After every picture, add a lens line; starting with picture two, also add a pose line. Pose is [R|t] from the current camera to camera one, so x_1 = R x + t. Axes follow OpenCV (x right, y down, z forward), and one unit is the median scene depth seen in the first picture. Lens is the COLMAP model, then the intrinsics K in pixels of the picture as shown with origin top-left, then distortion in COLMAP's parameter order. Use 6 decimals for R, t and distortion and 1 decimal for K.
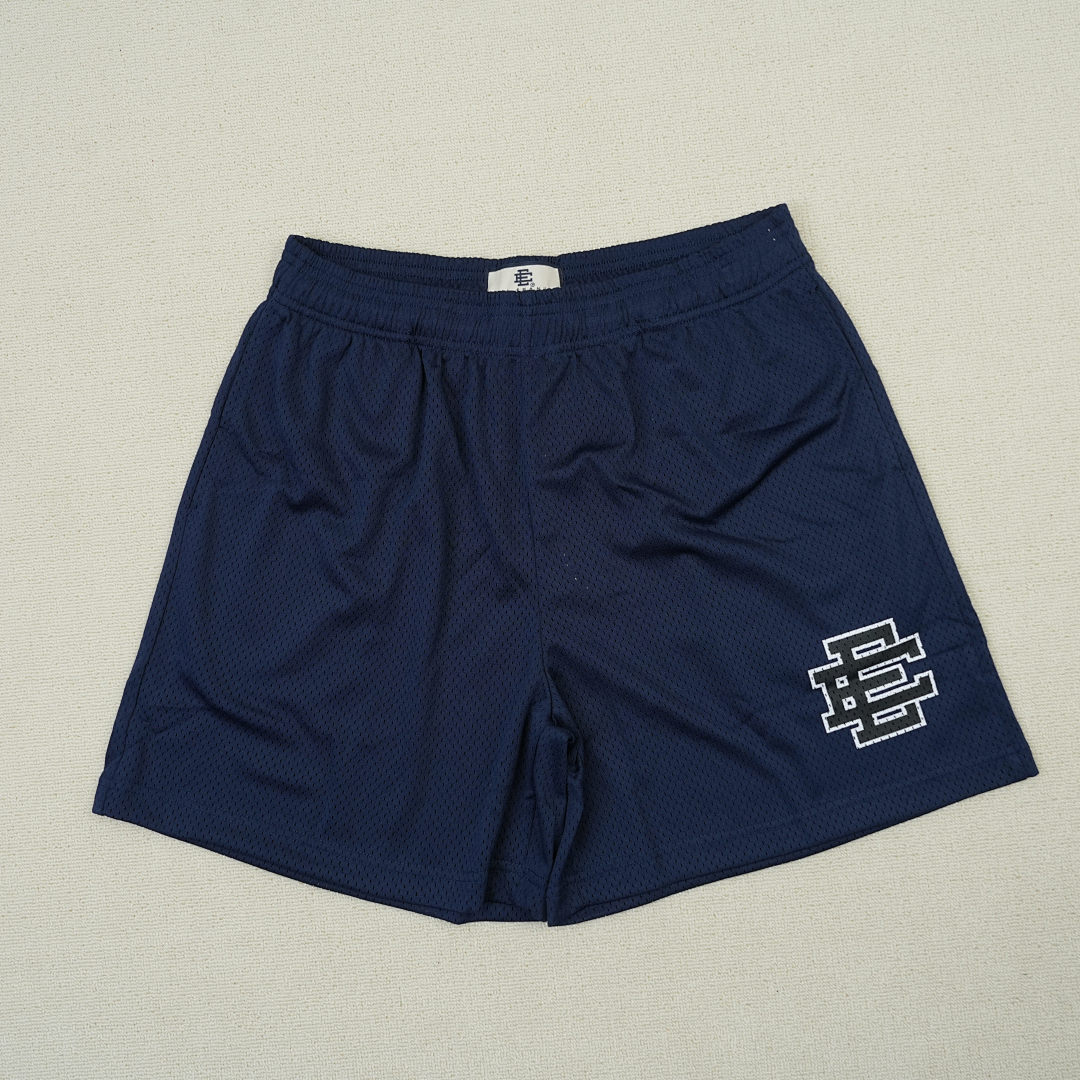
lens RADIAL K [[1078.8, 0, 535.4], [0, 1078.8, 544.3], [0, 0, 1]] dist [-0.008727, 0.000000]
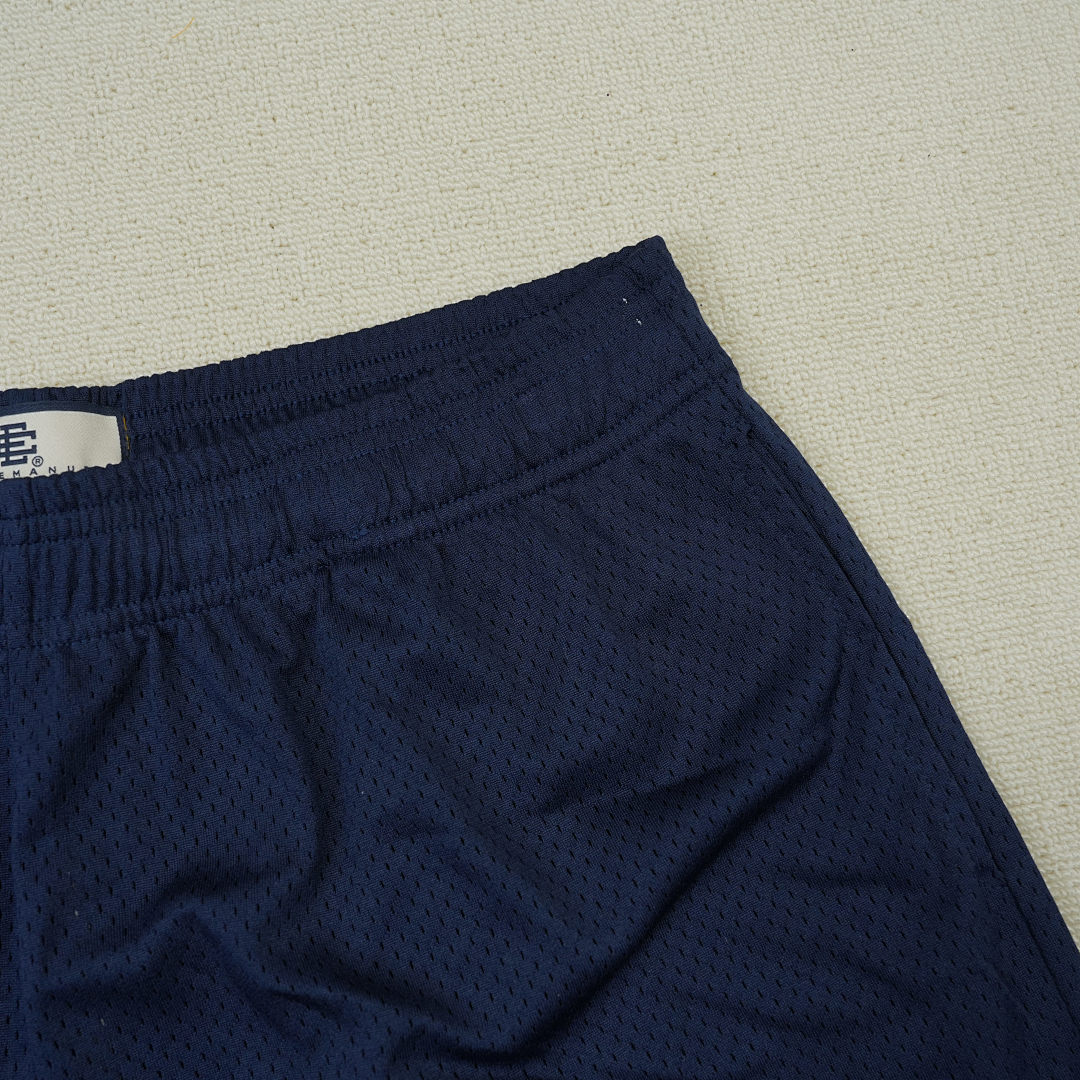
lens RADIAL K [[1078.8, 0, 542.5], [0, 1078.8, 535.9], [0, 0, 1]] dist [-0.008727, 0.000000]
pose [[0.994382, -0.058806, 0.088015, 0.144091], [0.067140, 0.993217, -0.094932, -0.165479], [-0.081835, 0.100308, 0.991585, 0.603749]]
